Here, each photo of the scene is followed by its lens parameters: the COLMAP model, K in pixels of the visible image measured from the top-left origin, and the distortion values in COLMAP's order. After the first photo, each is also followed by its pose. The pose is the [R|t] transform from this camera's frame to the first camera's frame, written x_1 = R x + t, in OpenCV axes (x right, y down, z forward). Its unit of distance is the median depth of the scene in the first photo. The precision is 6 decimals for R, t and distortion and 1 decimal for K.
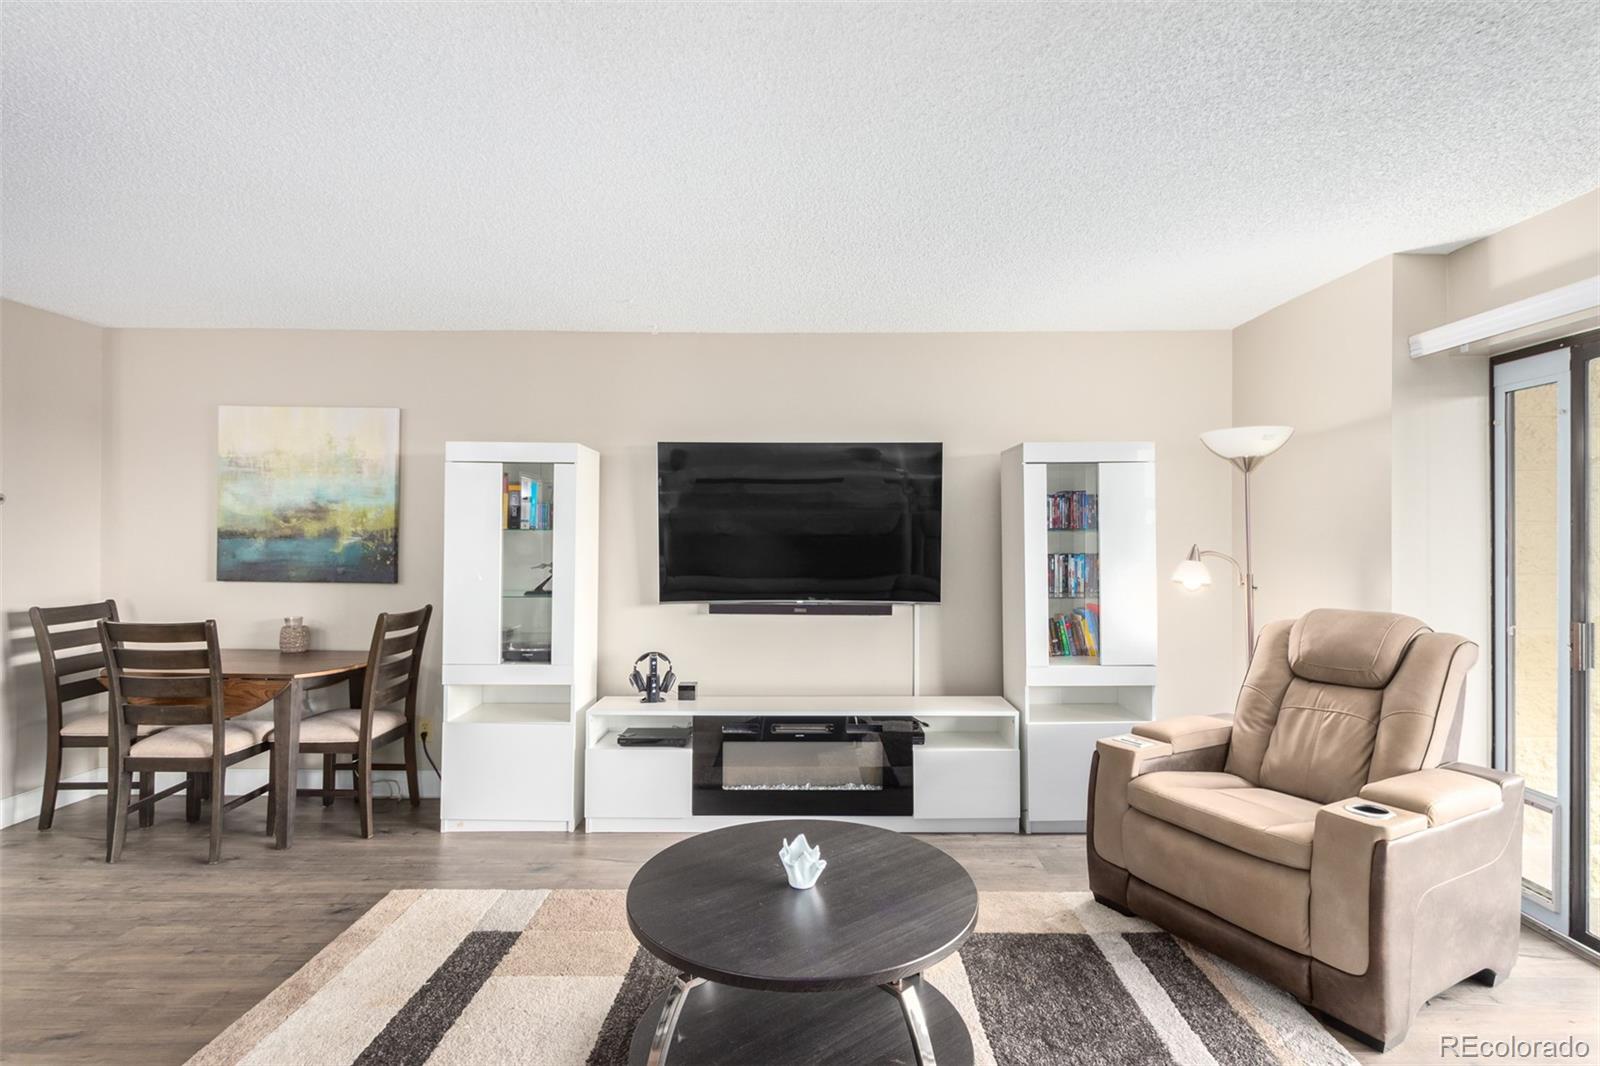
lens RADIAL K [[776.6, 0, 800.0], [0, 776.6, 533.0], [0, 0, 1]] dist [0.000939, -0.000972]
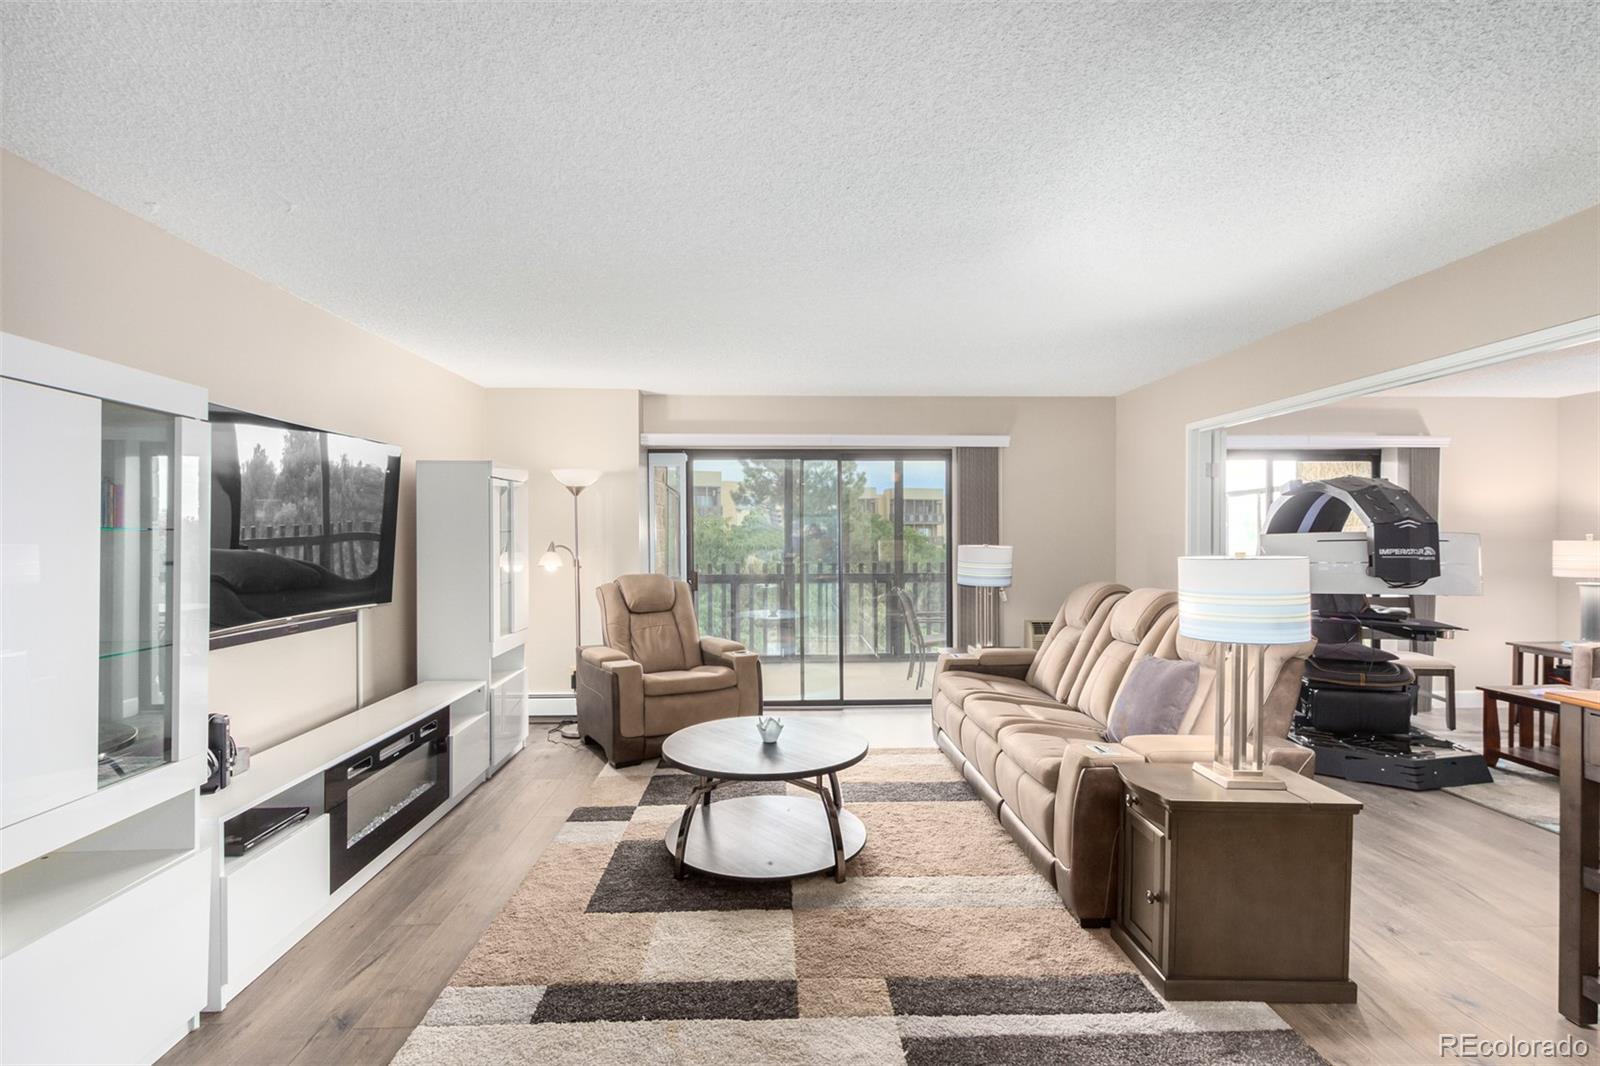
lens RADIAL K [[764.4, 0, 796.1], [0, 764.4, 542.3], [0, 0, 1]] dist [0.000378, -0.000902]
pose [[-0.056608, -0.016740, 0.998256, -1.059239], [-0.003052, 0.999858, 0.016594, -0.009880], [-0.998392, -0.002107, -0.056651, 0.654150]]
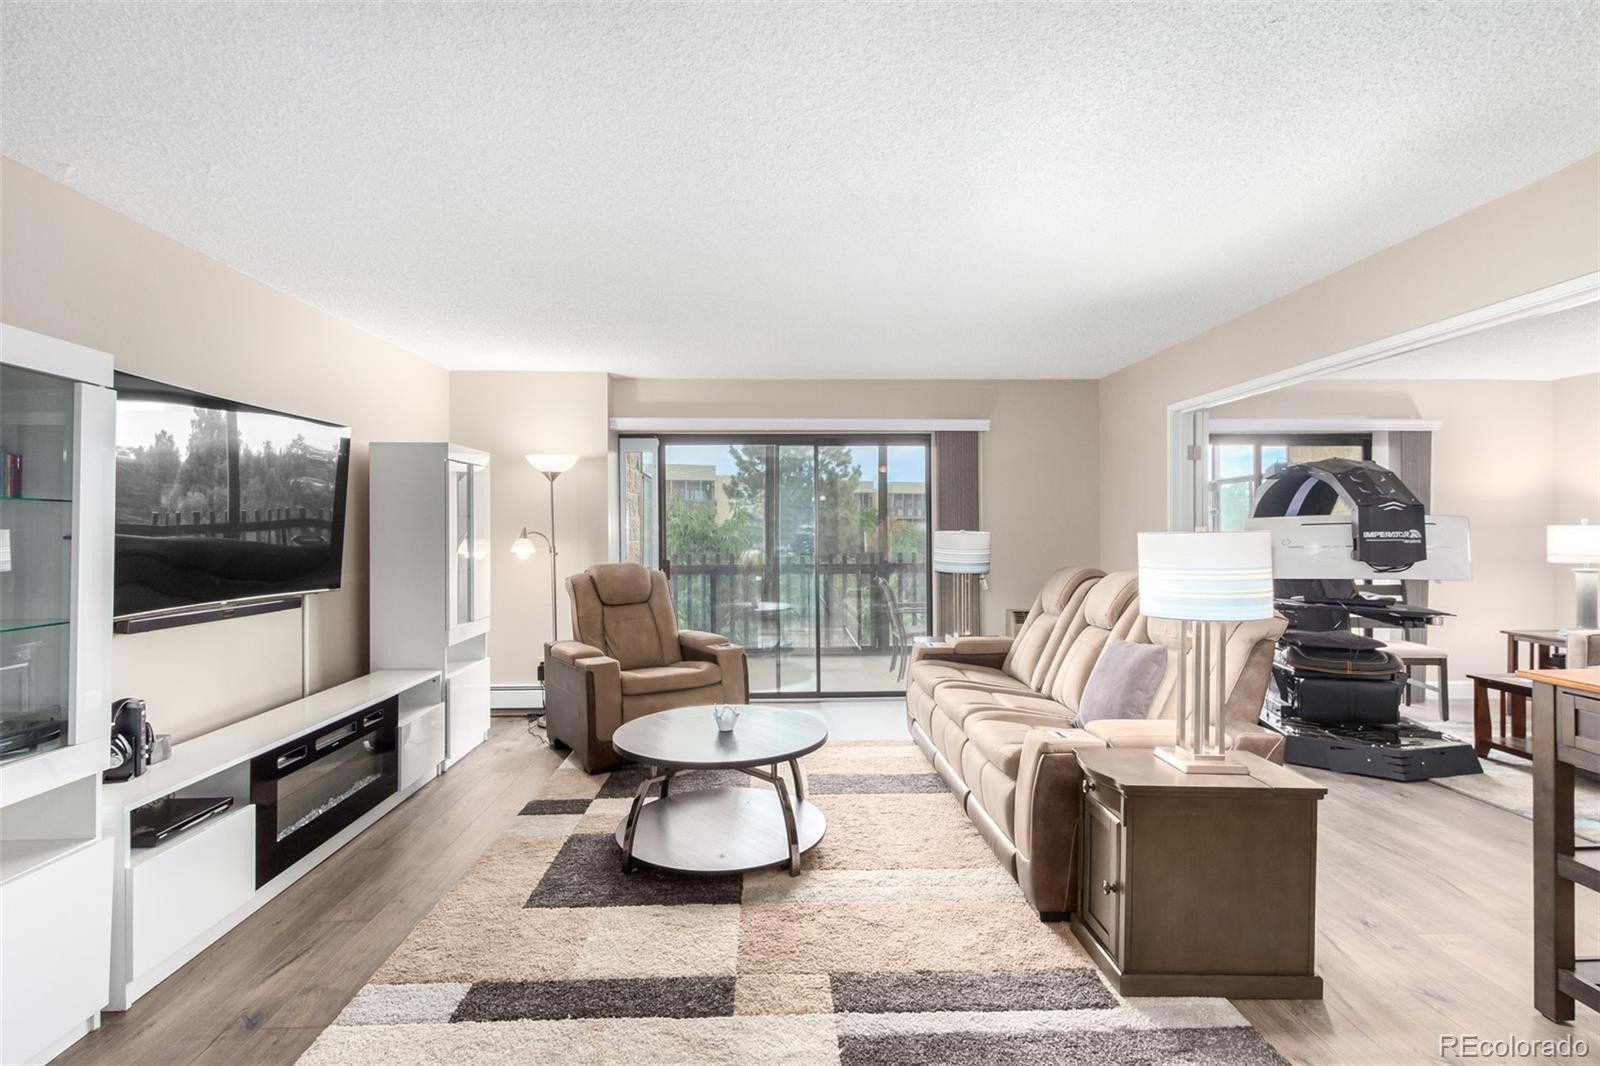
lens RADIAL K [[776.6, 0, 800.0], [0, 776.6, 533.0], [0, 0, 1]] dist [0.000939, -0.000972]
pose [[-0.058758, -0.008054, 0.998240, -1.041017], [-0.001295, 0.999967, 0.007992, 0.012819], [-0.998271, -0.000823, -0.058766, 0.592556]]
